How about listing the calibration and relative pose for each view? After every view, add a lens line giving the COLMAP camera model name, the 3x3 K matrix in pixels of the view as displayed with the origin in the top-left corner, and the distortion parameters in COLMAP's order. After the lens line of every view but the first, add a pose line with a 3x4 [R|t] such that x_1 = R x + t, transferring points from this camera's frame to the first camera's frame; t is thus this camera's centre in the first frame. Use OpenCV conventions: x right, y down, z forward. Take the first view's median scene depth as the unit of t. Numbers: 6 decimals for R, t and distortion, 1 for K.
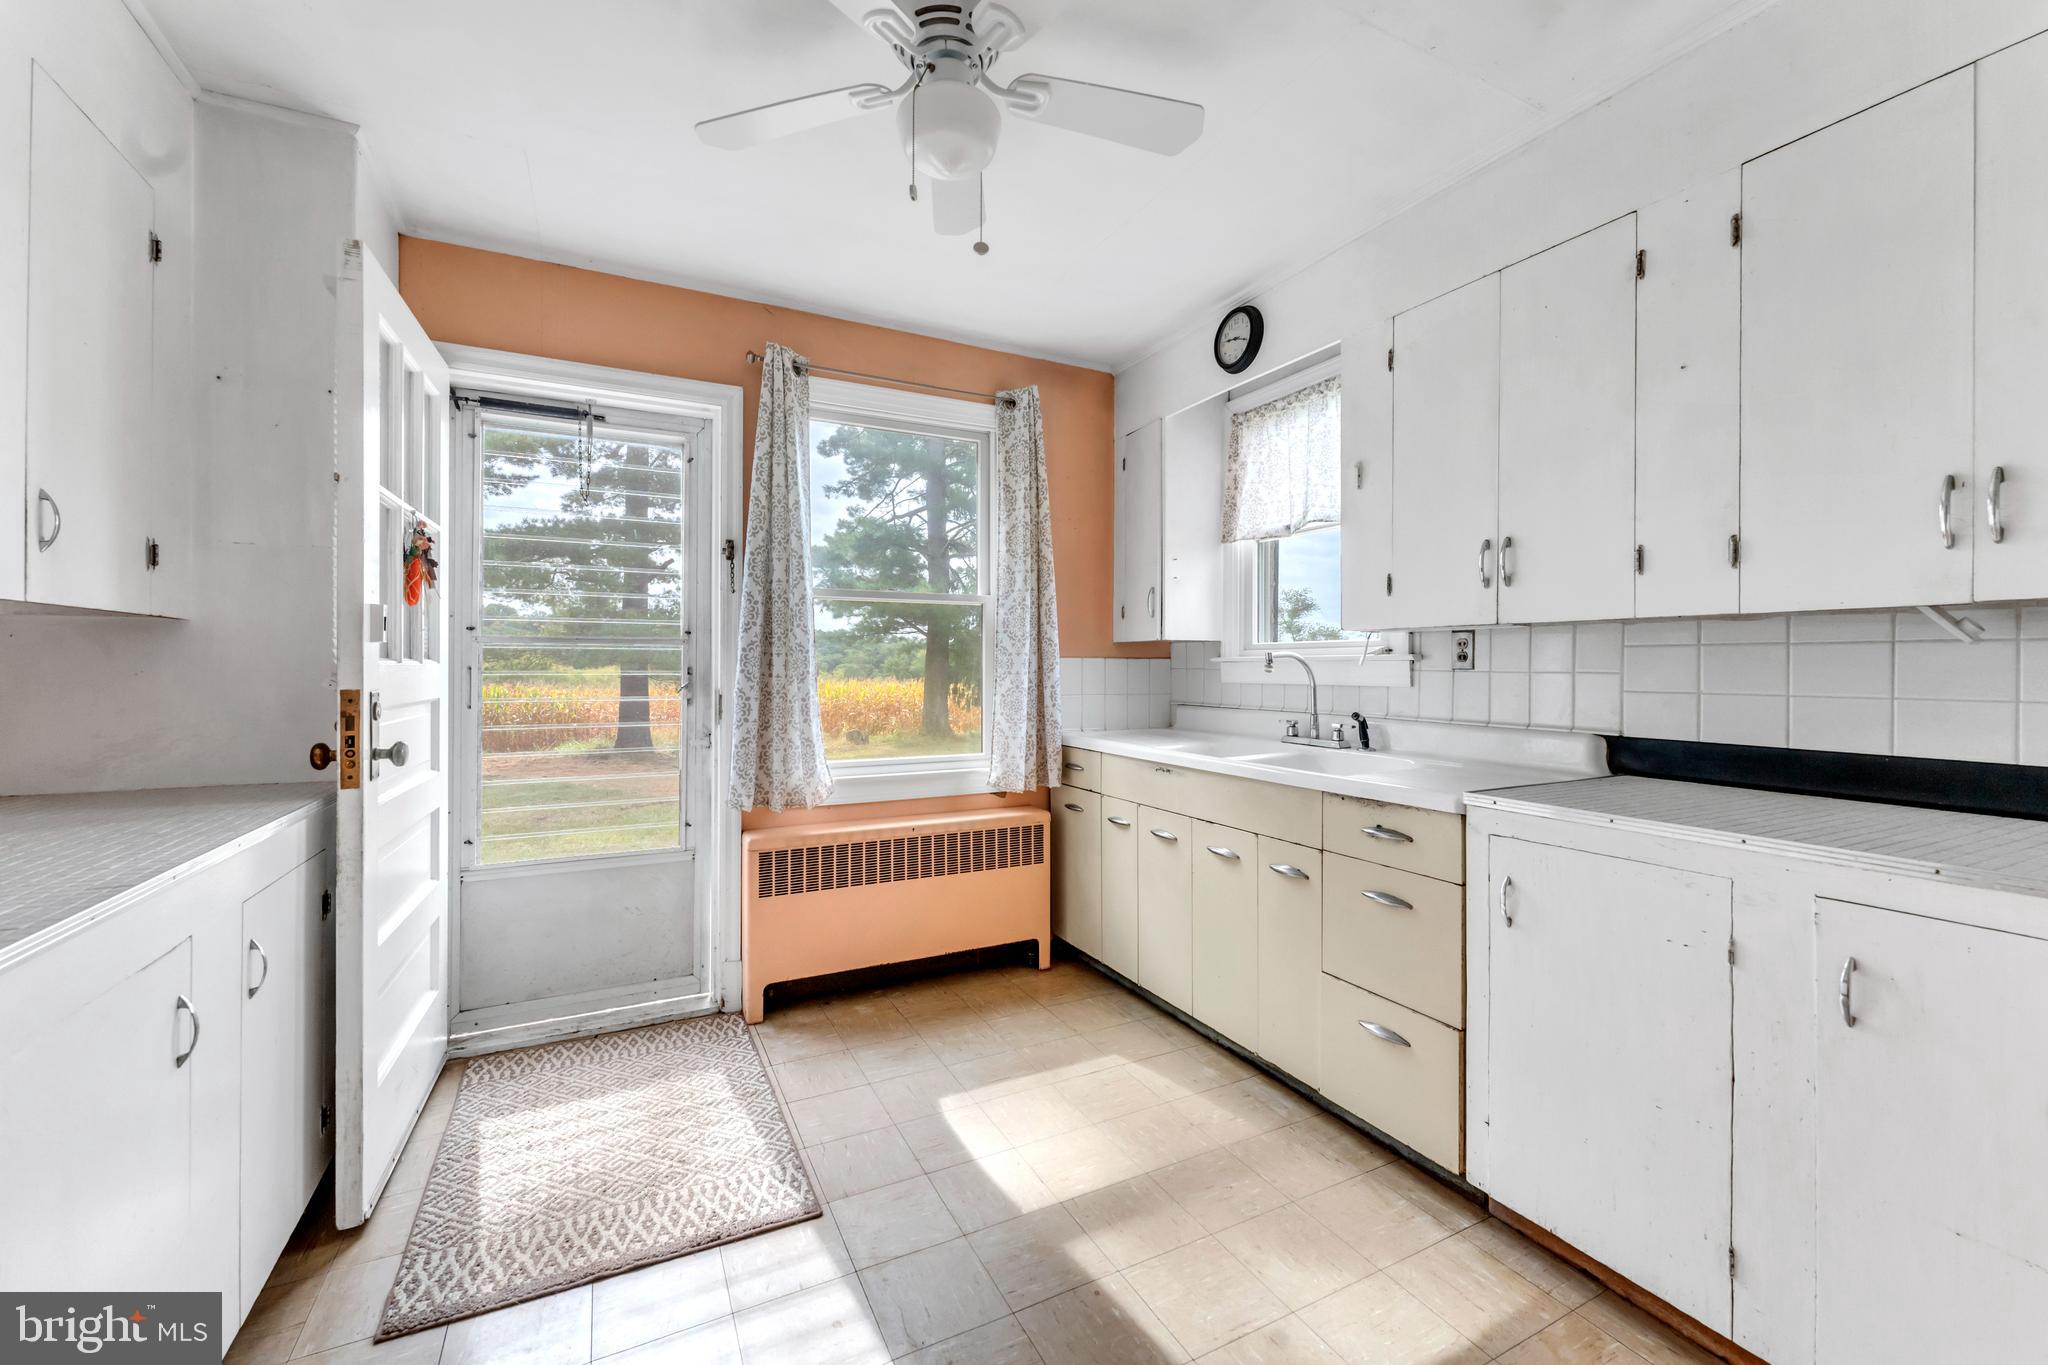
lens RADIAL K [[817.6, 0, 1022.1], [0, 817.6, 663.9], [0, 0, 1]] dist [0.001645, 0.000072]
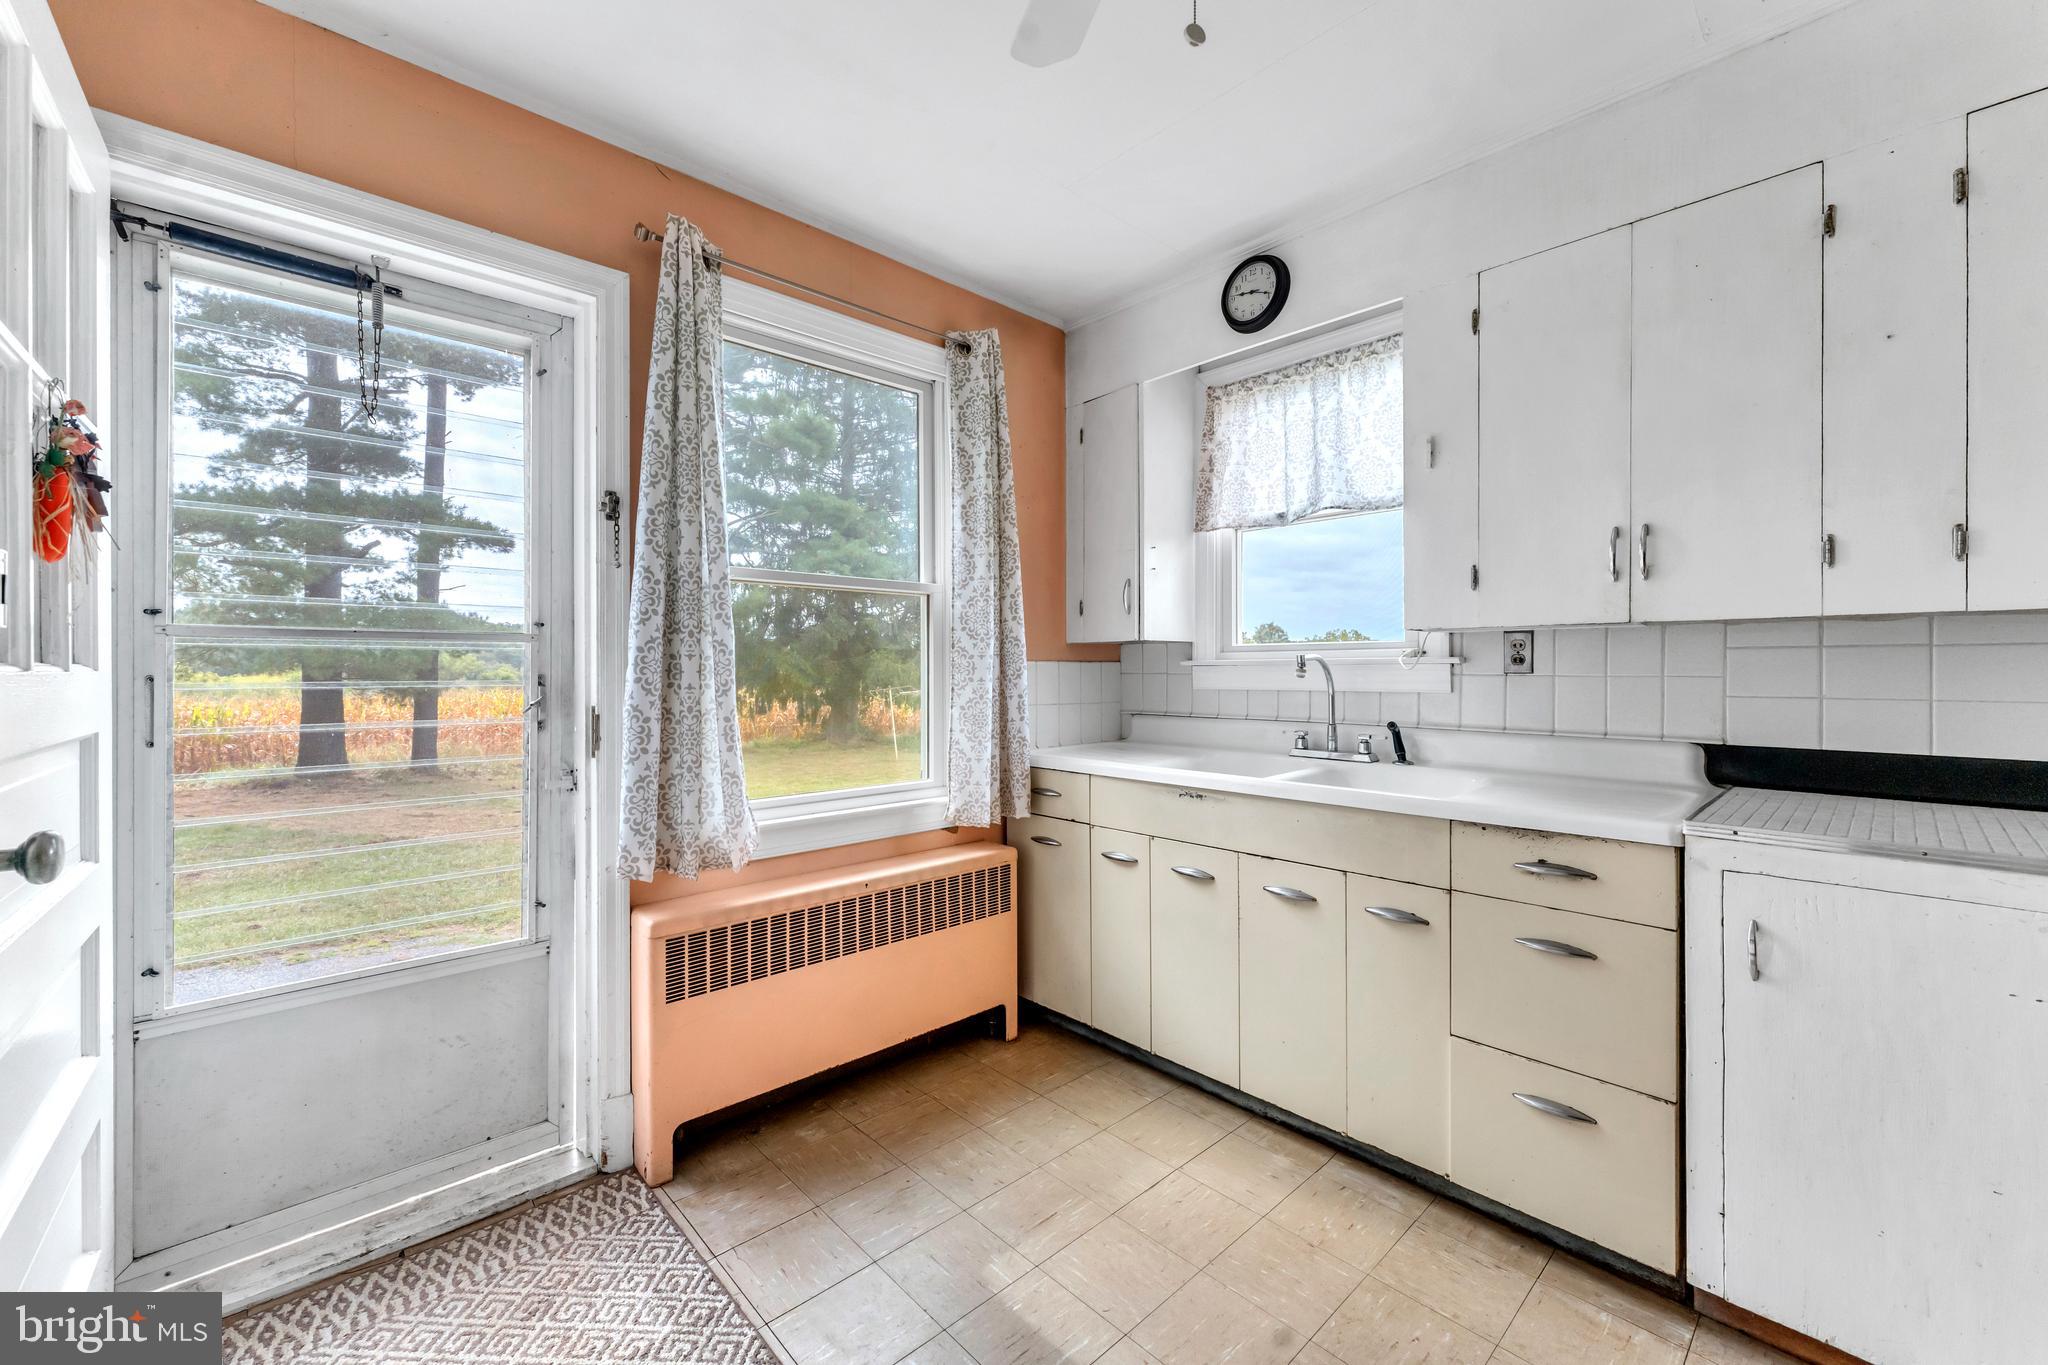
lens RADIAL K [[820.1, 0, 1029.5], [0, 820.1, 670.5], [0, 0, 1]] dist [-0.000304, 0.000476]
pose [[0.961705, -0.003372, 0.274067, -0.207726], [0.002540, 0.999991, 0.003391, -0.000844], [-0.274076, -0.002565, 0.961705, 0.233414]]
